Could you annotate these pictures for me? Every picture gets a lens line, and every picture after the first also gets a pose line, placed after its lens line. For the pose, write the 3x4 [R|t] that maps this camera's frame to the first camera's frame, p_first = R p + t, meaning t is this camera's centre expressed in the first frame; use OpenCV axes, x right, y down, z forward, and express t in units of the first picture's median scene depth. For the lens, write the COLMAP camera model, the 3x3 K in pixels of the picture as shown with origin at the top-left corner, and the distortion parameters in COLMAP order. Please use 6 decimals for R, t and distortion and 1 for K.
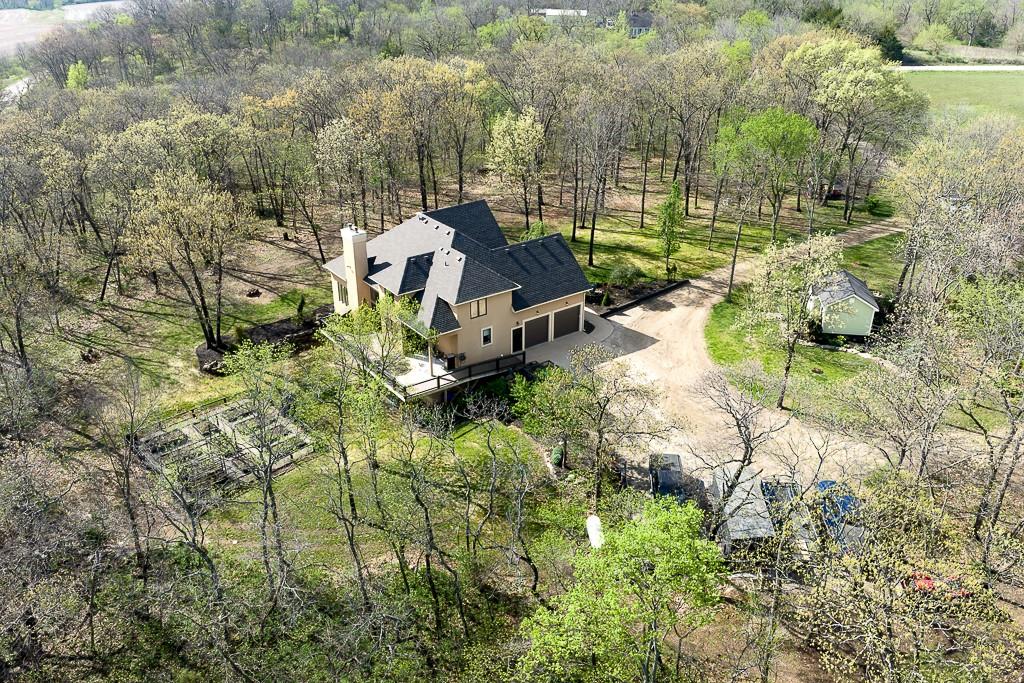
lens RADIAL K [[839.9, 0, 512.0], [0, 839.9, 341.5], [0, 0, 1]] dist [0.000735, -0.002940]
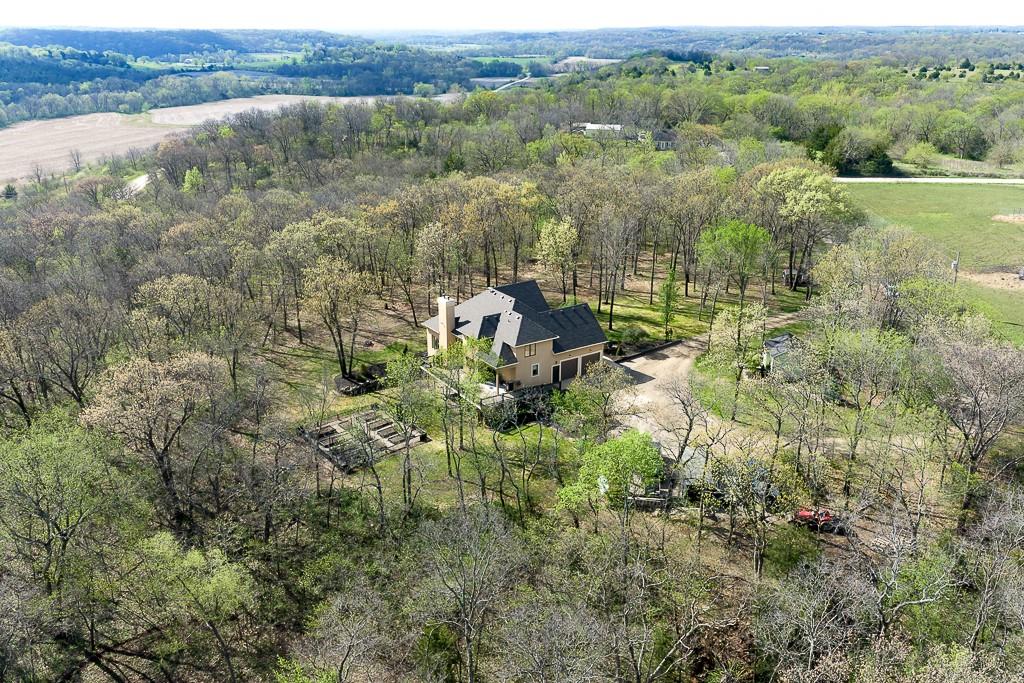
lens RADIAL K [[839.9, 0, 512.0], [0, 839.9, 341.5], [0, 0, 1]] dist [0.000735, -0.002940]
pose [[0.998685, 0.018334, -0.047883, -0.000744], [-0.023352, 0.994046, -0.106431, 0.082880], [0.045646, 0.107409, 0.993166, -0.386552]]
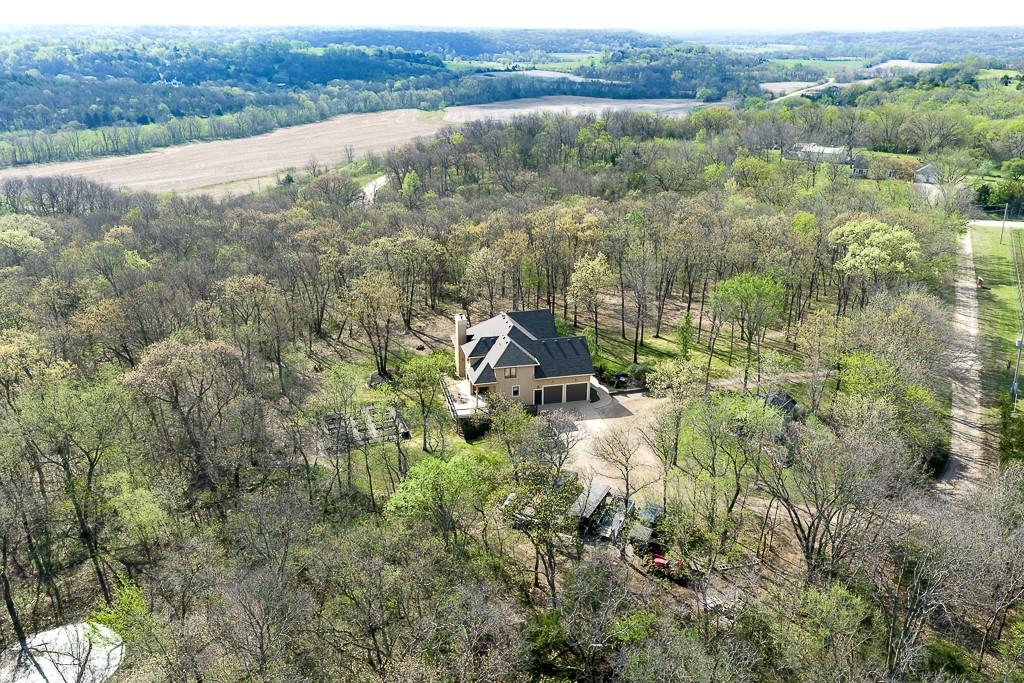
lens RADIAL K [[839.9, 0, 512.0], [0, 839.9, 341.5], [0, 0, 1]] dist [0.000735, -0.002940]
pose [[0.918880, 0.138287, -0.369507, 0.449119], [-0.176292, 0.981776, -0.070973, 0.013600], [0.352959, 0.130357, 0.926514, -0.432773]]
